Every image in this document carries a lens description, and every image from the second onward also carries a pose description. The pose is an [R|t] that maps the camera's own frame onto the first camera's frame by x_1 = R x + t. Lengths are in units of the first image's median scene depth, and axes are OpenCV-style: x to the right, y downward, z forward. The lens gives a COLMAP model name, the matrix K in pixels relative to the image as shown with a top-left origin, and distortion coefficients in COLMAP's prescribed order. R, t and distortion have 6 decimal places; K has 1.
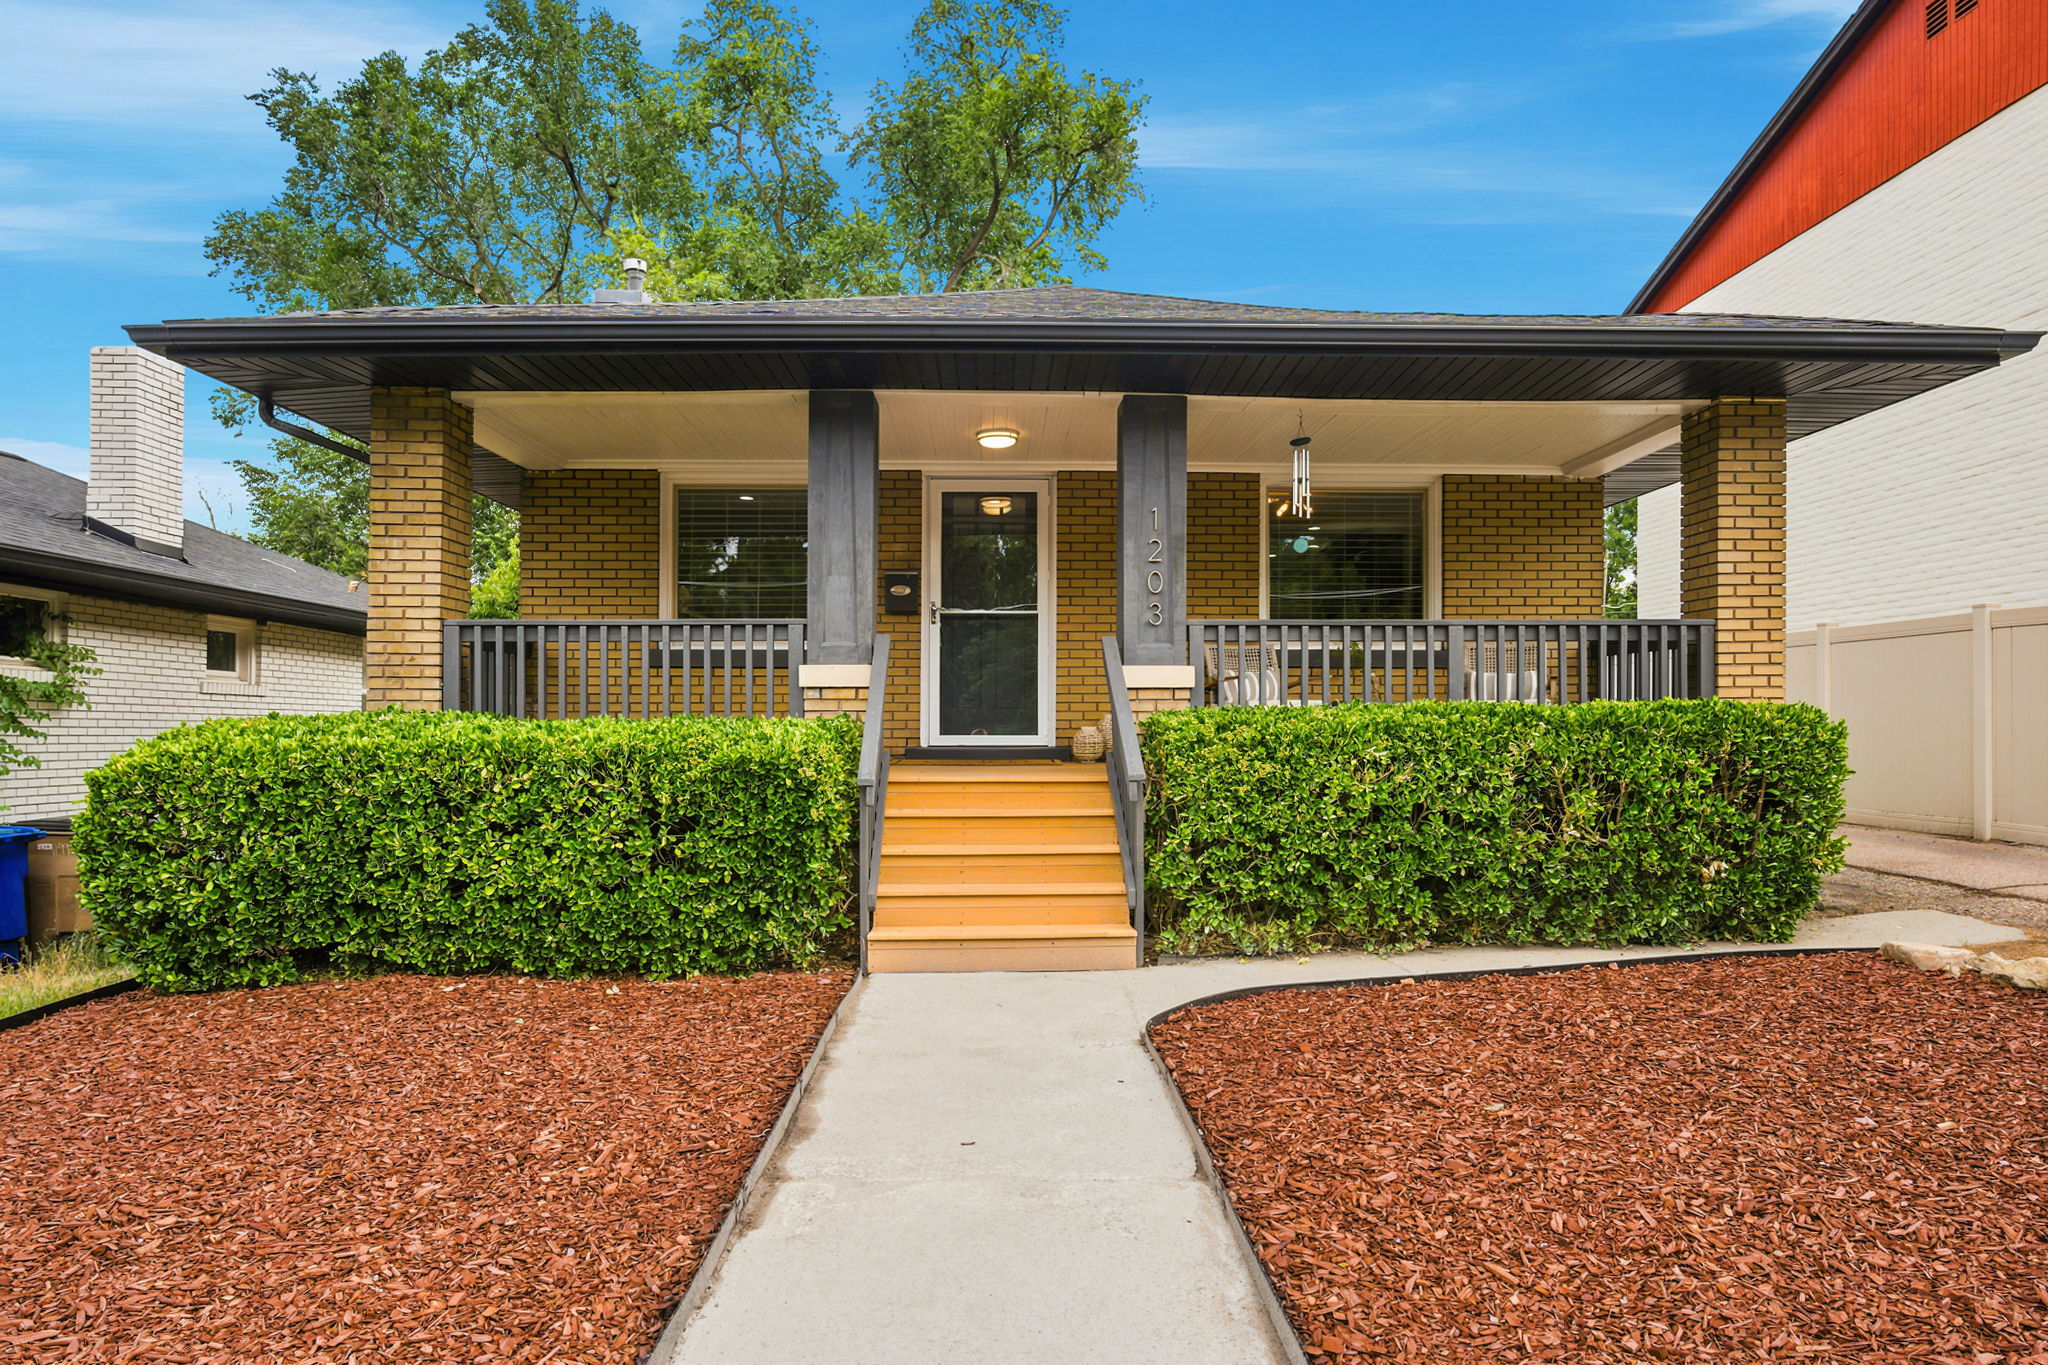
lens RADIAL K [[1222.9, 0, 1043.5], [0, 1222.9, 722.1], [0, 0, 1]] dist [-0.035815, 0.027571]
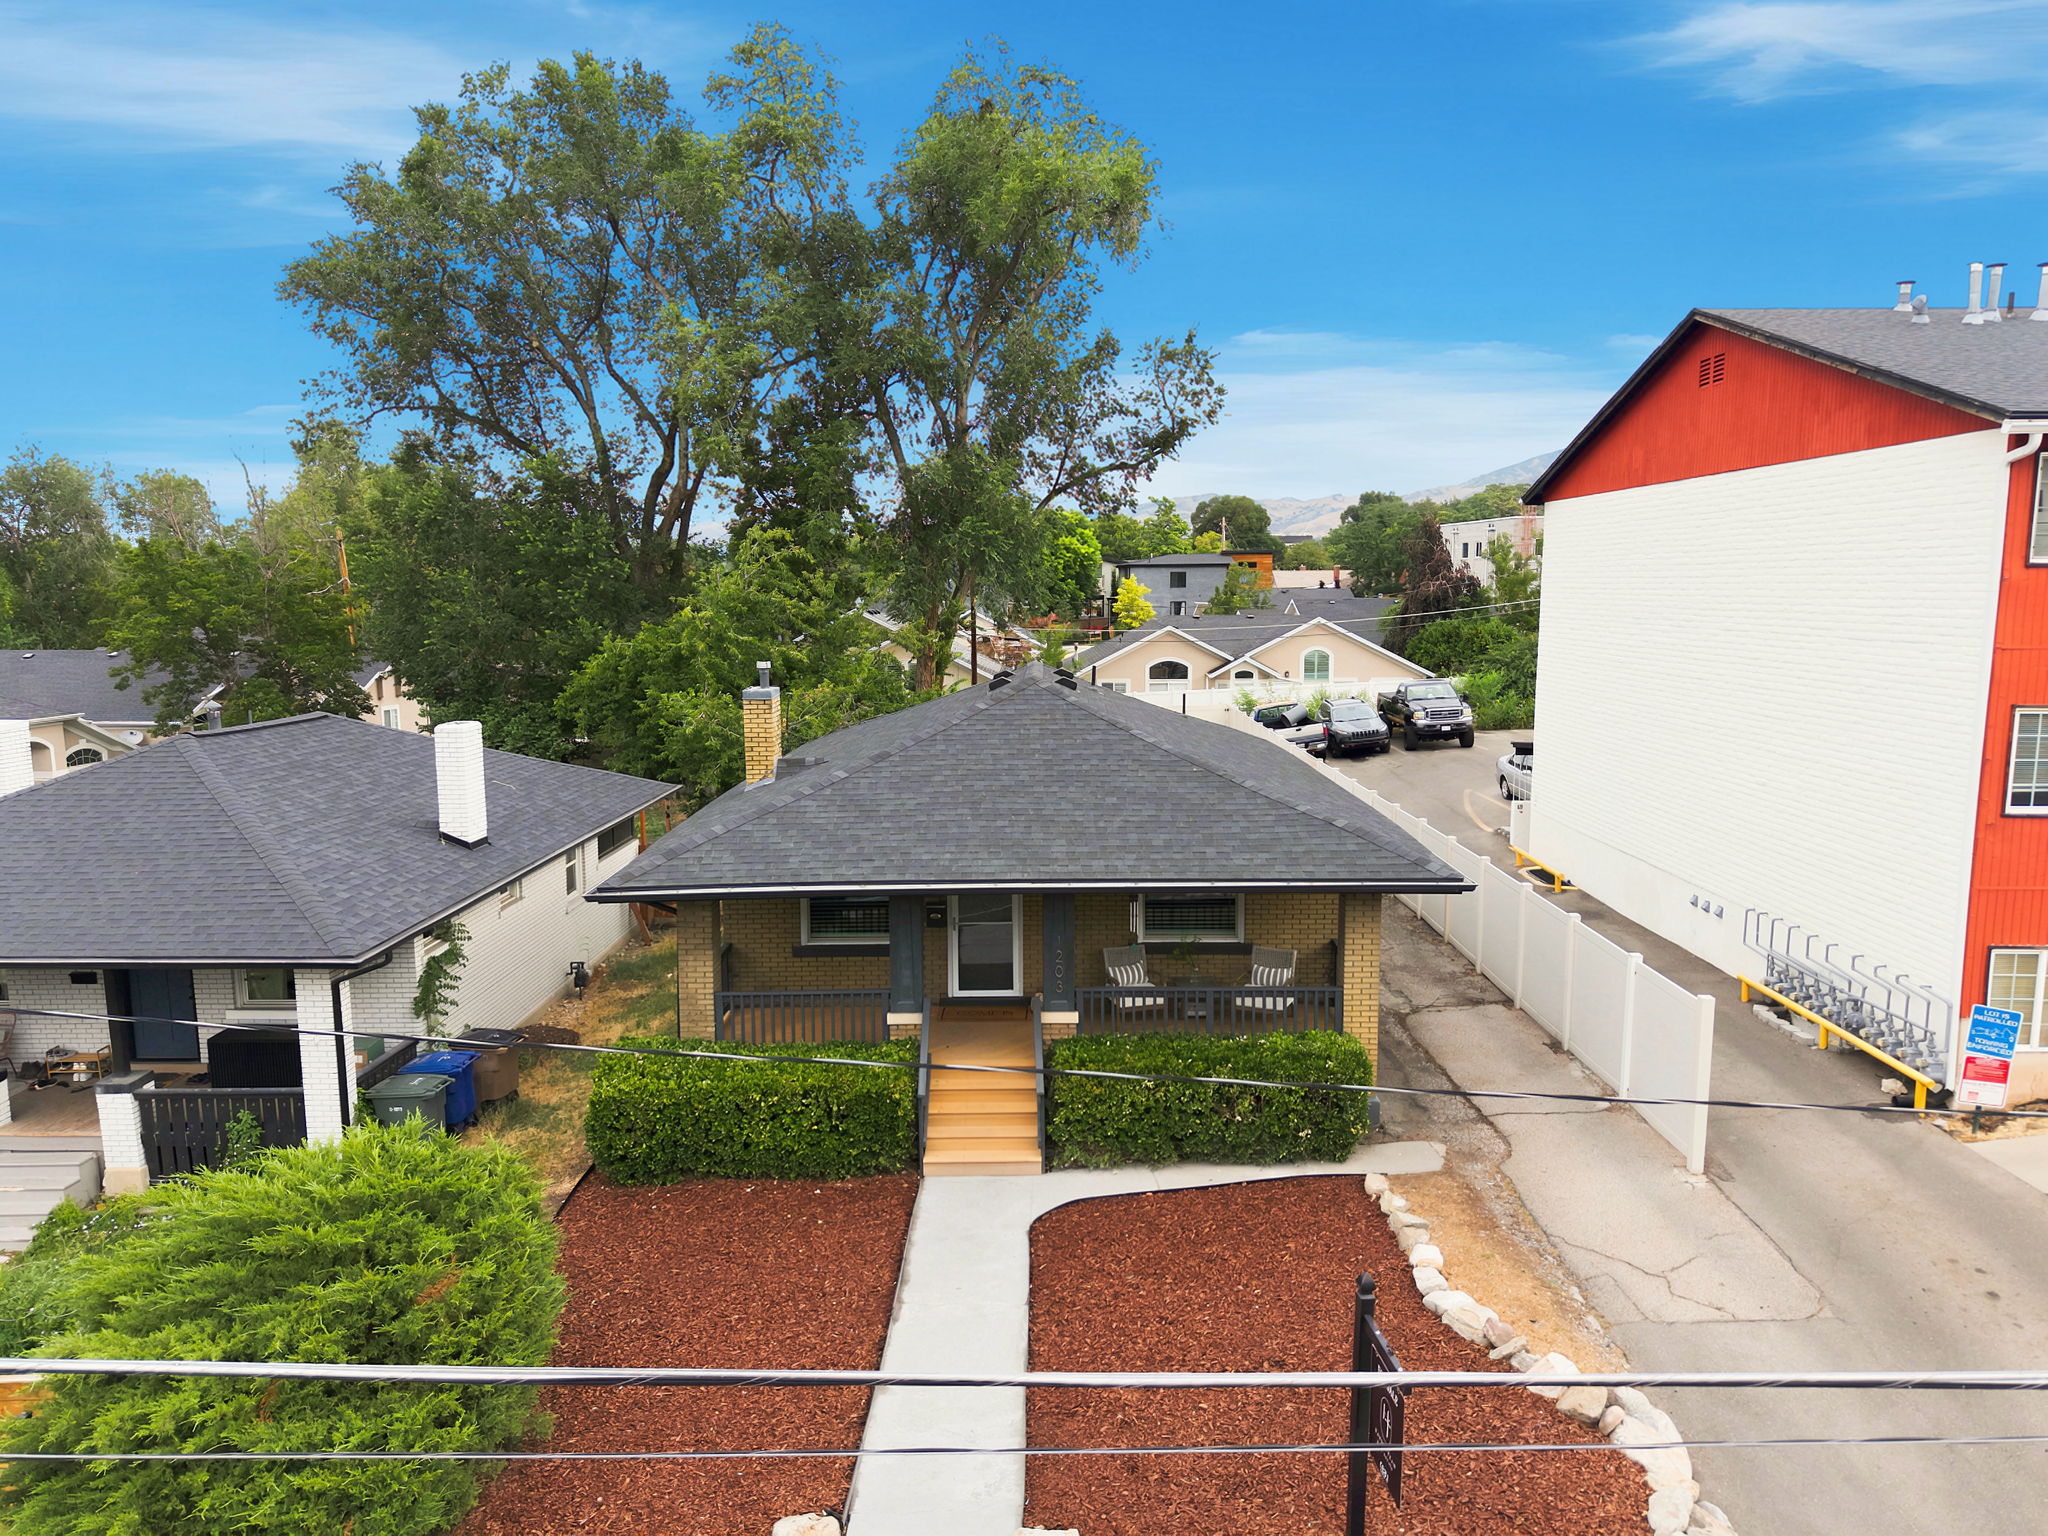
lens RADIAL K [[1369.1, 0, 1024.8], [0, 1369.1, 772.6], [0, 0, 1]] dist [0.014696, -0.008448]
pose [[0.998474, -0.004159, -0.055067, 0.189904], [0.012016, 0.989631, 0.143132, -0.905987], [0.053901, -0.143575, 0.988170, -1.417188]]
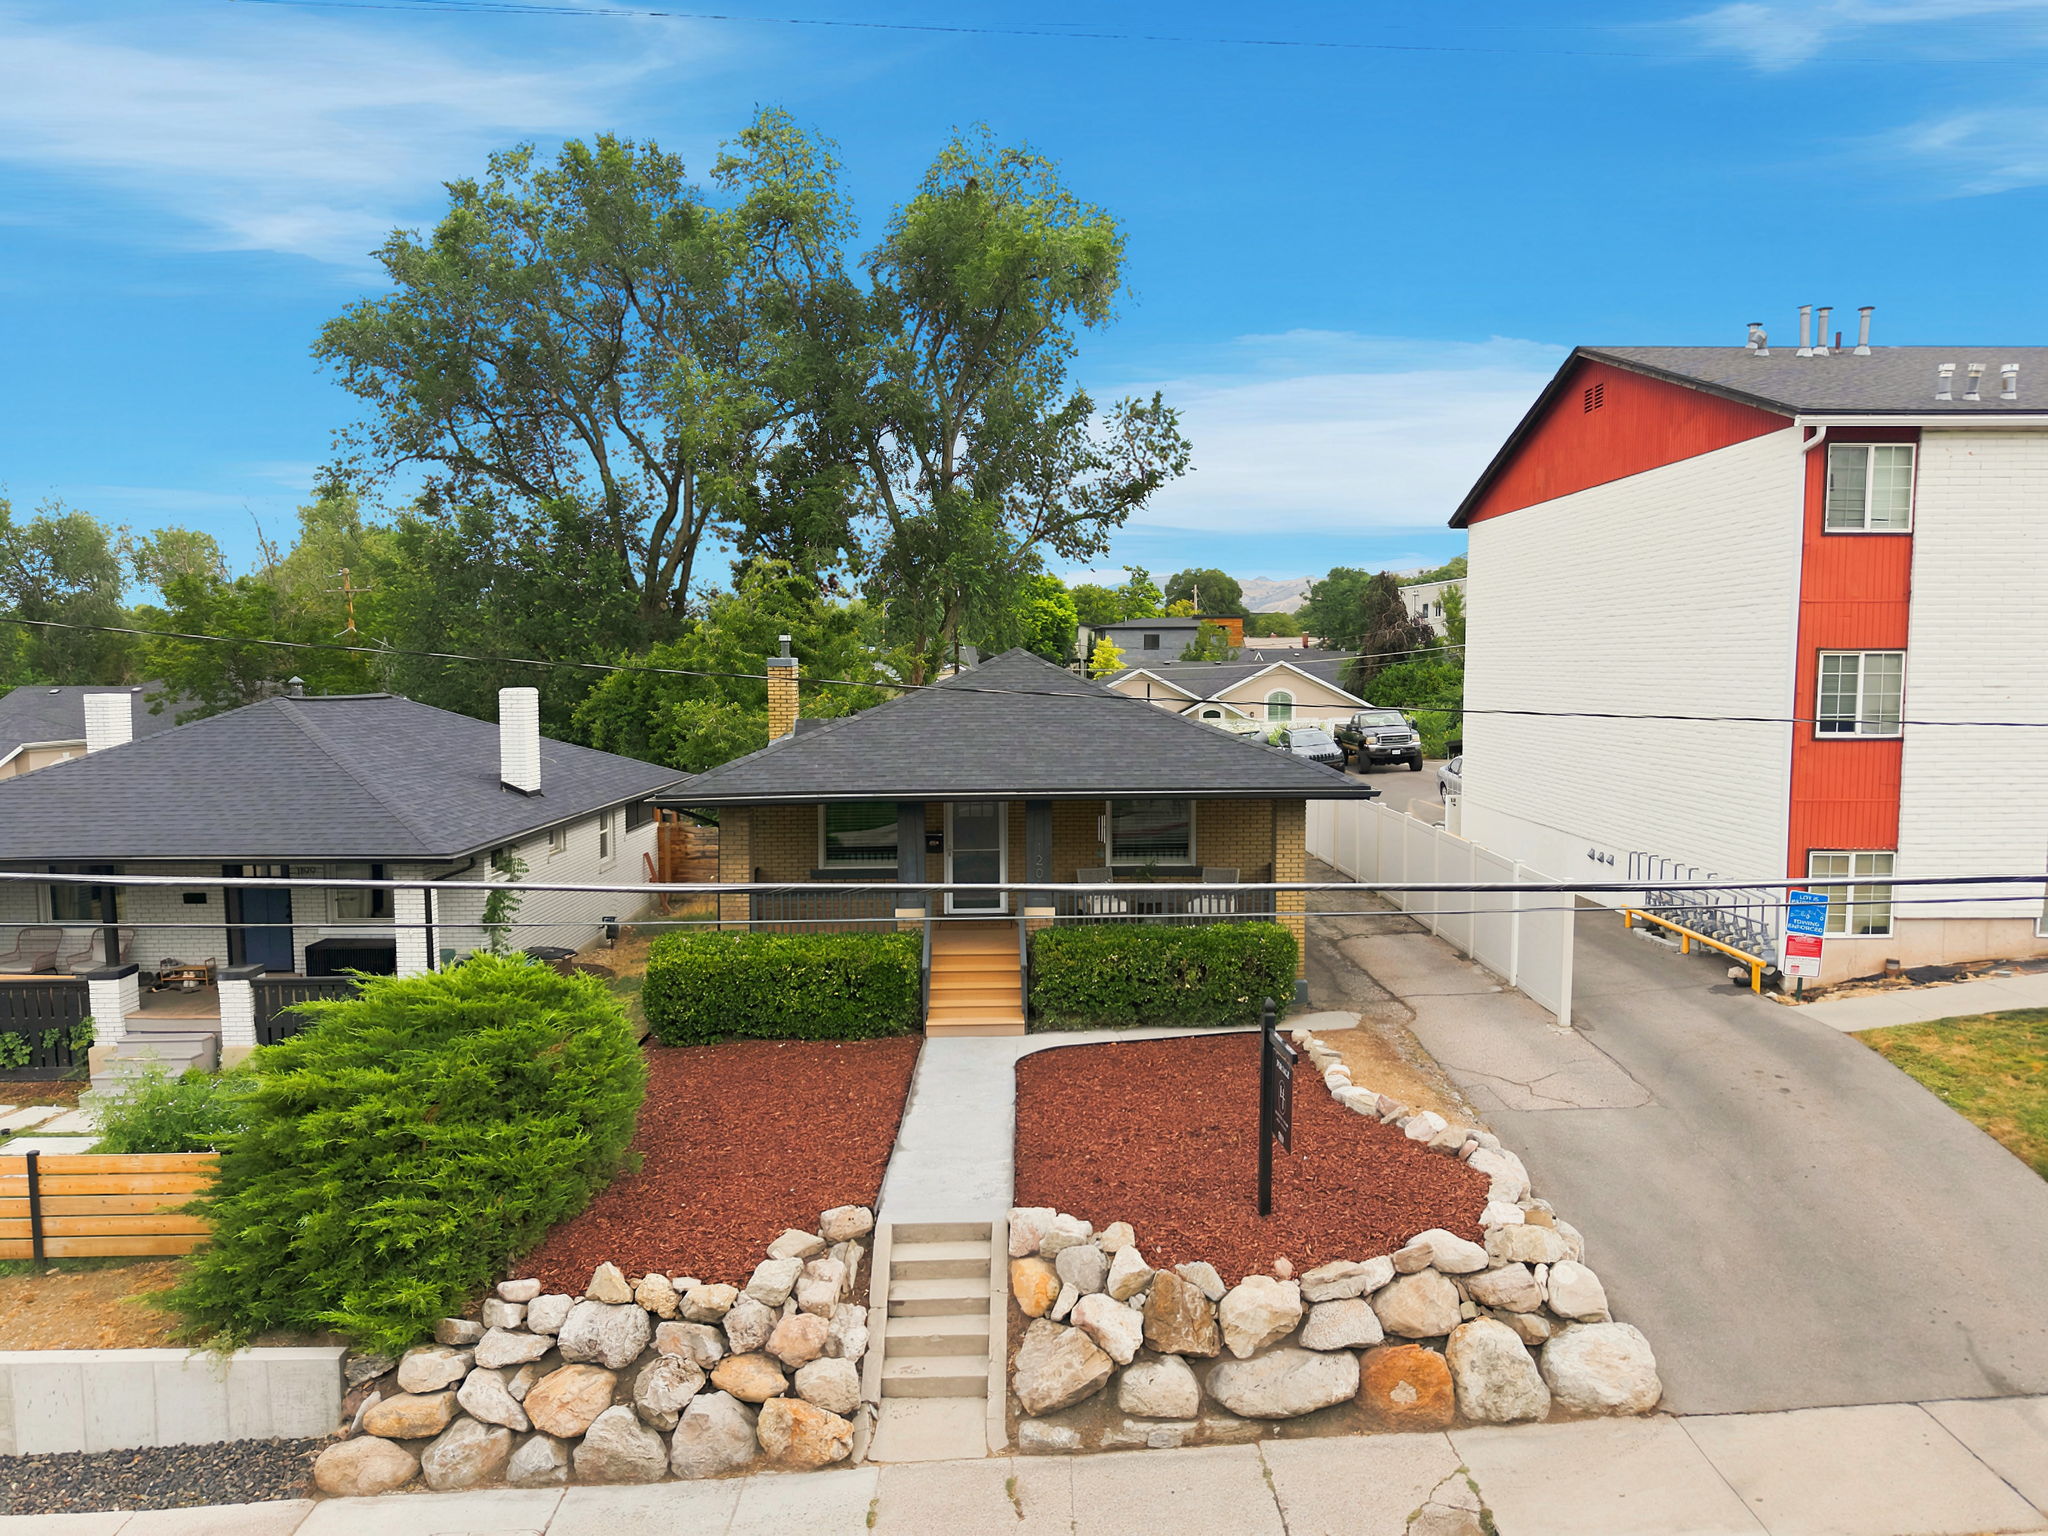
lens RADIAL K [[1366.3, 0, 1024.0], [0, 1366.3, 768.0], [0, 0, 1]] dist [0.032569, -0.033838]
pose [[0.999228, -0.006644, -0.038721, 0.197938], [0.009909, 0.996352, 0.084762, -0.651770], [0.038017, -0.085080, 0.995649, -1.988463]]
